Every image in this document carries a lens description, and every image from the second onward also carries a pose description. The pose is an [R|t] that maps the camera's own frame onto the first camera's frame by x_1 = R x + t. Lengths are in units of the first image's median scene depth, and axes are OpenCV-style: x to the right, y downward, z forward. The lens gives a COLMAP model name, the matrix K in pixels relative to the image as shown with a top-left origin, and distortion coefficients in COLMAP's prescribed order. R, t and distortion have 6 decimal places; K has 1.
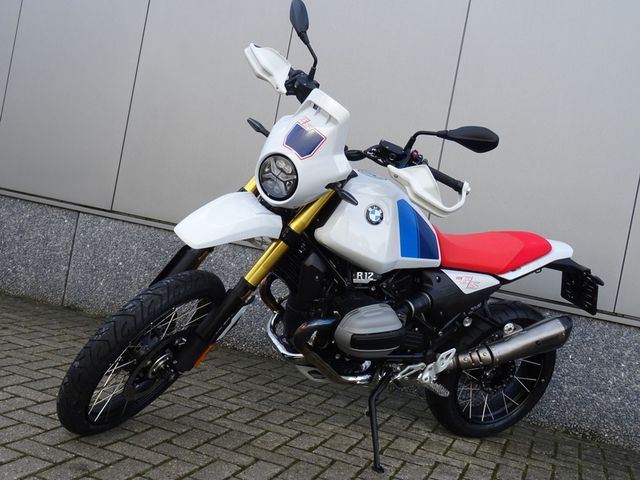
lens RADIAL K [[779.4, 0, 320.0], [0, 779.4, 240.0], [0, 0, 1]] dist [-0.007321, -0.002376]
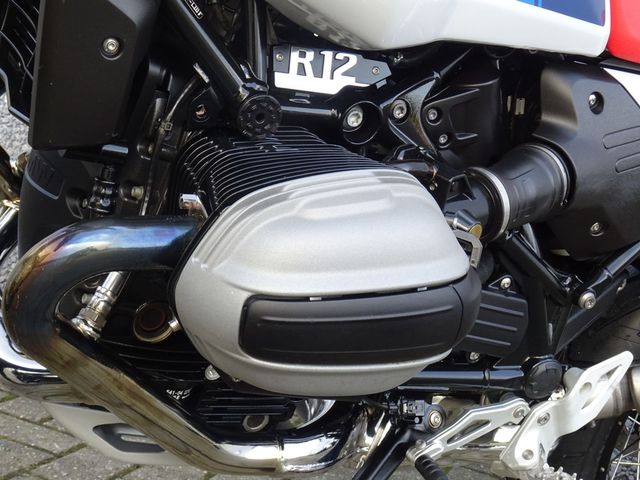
lens RADIAL K [[1151.8, 0, 320.0], [0, 1151.8, 240.0], [0, 0, 1]] dist [-0.012265, -0.042251]
pose [[0.999052, 0.035376, 0.025386, 0.048631], [-0.037372, 0.995847, 0.083018, 0.070963], [-0.022344, -0.083888, 0.996225, 0.618192]]
